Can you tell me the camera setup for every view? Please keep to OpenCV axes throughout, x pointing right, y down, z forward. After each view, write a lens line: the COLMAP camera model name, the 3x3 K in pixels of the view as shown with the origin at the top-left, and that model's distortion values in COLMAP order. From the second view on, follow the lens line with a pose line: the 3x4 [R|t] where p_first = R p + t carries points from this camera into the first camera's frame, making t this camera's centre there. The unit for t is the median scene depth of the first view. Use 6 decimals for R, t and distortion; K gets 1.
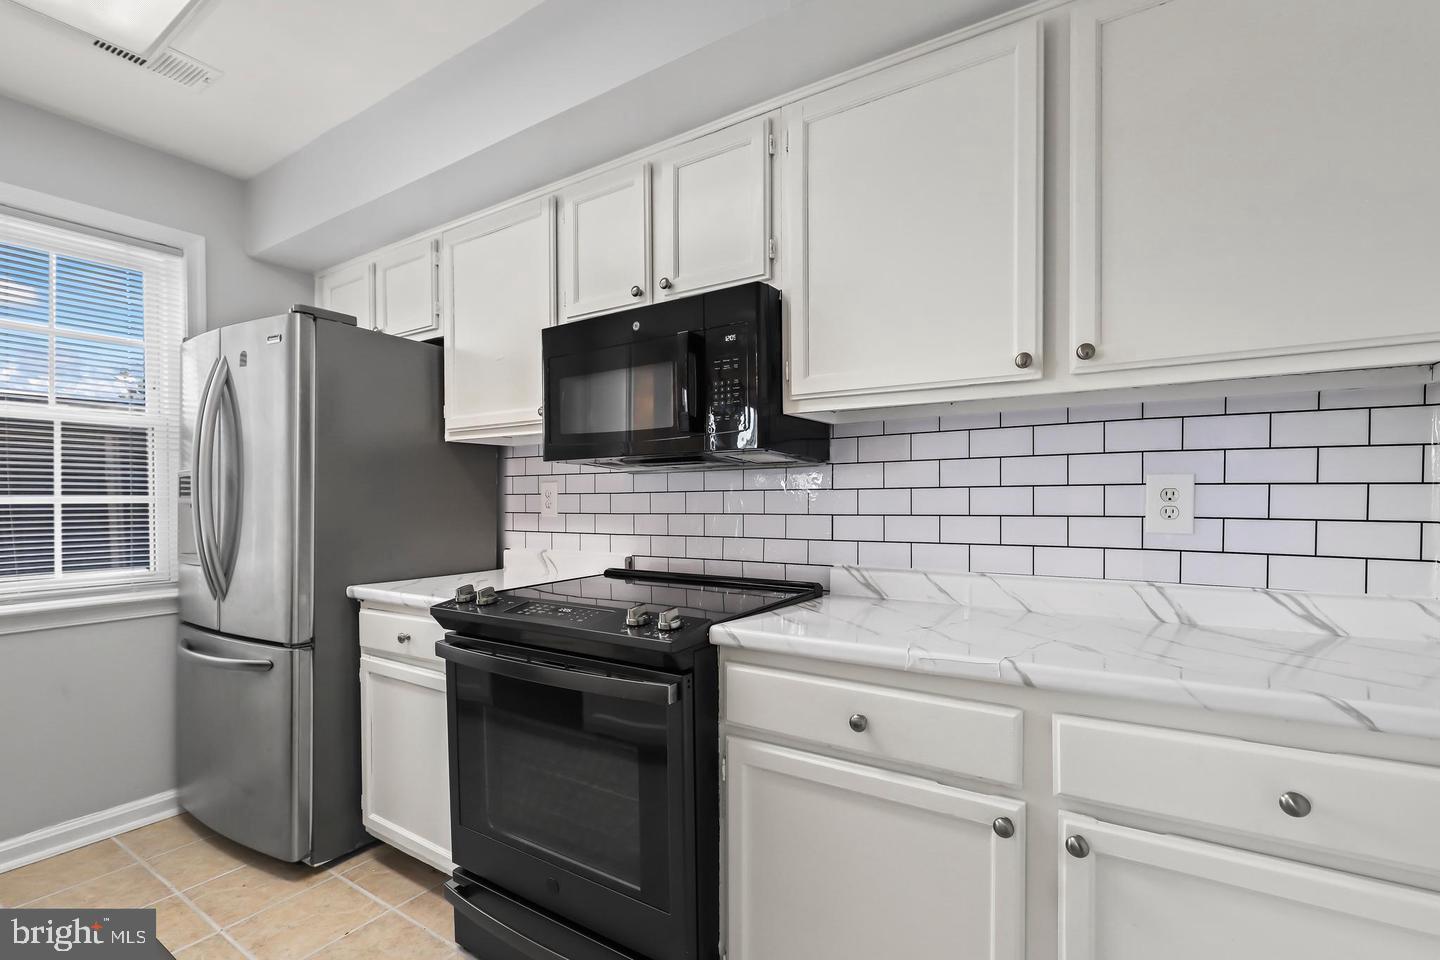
lens RADIAL K [[665.1, 0, 725.3], [0, 665.1, 511.3], [0, 0, 1]] dist [0.000560, 0.000162]
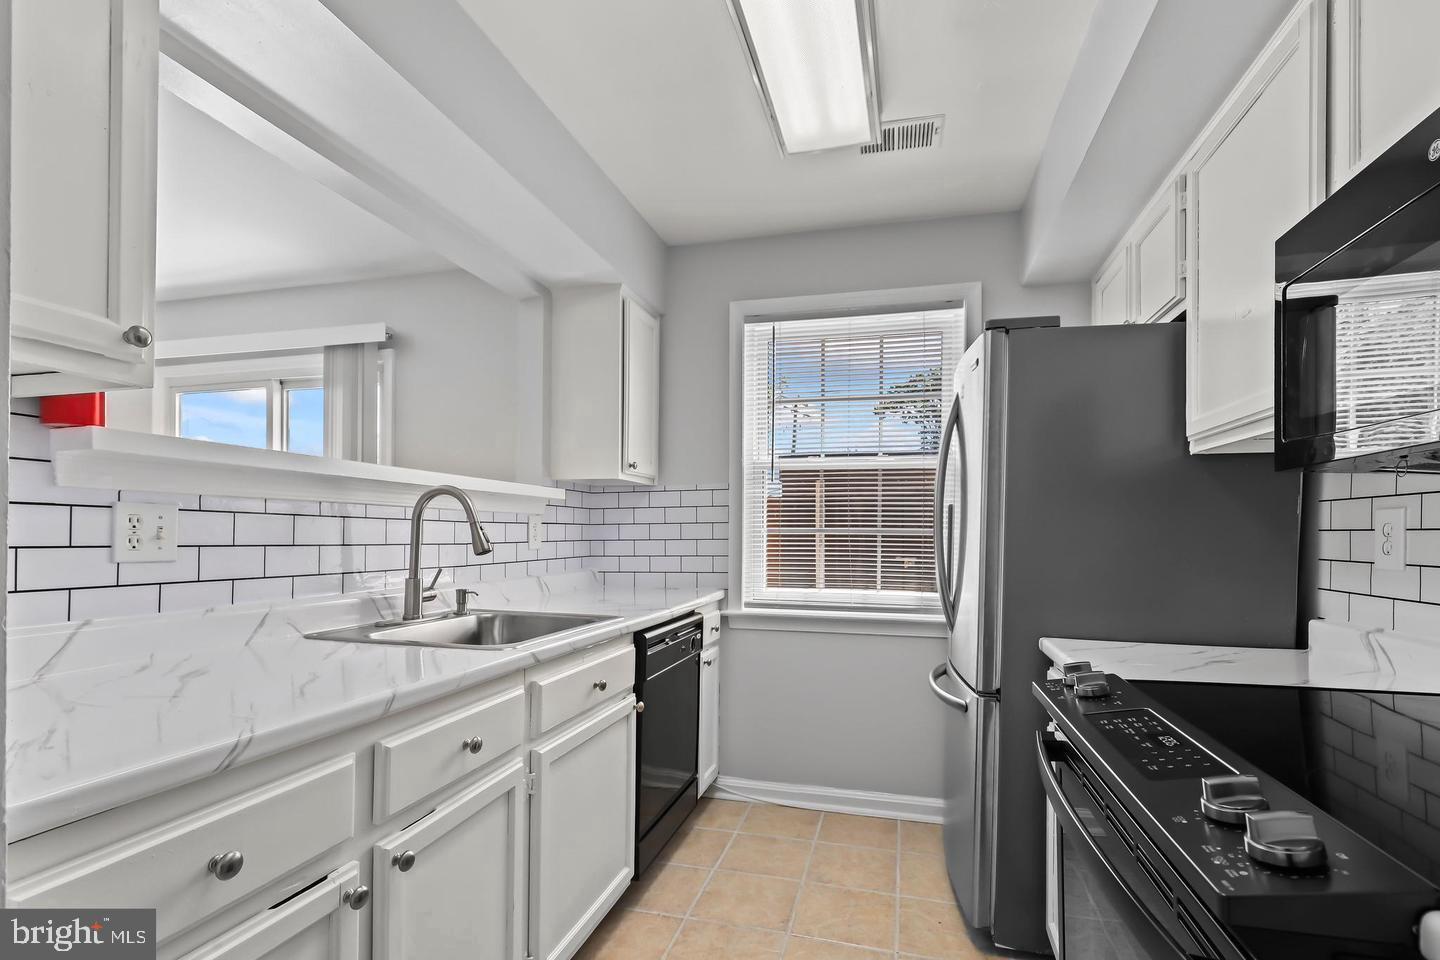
lens RADIAL K [[683.0, 0, 719.5], [0, 683.0, 531.4], [0, 0, 1]] dist [-0.000814, -0.000142]
pose [[0.301589, 0.009483, -0.953391, 0.120424], [-0.029455, 0.999566, 0.000624, -0.009172], [0.952983, 0.027894, 0.301737, 0.310510]]
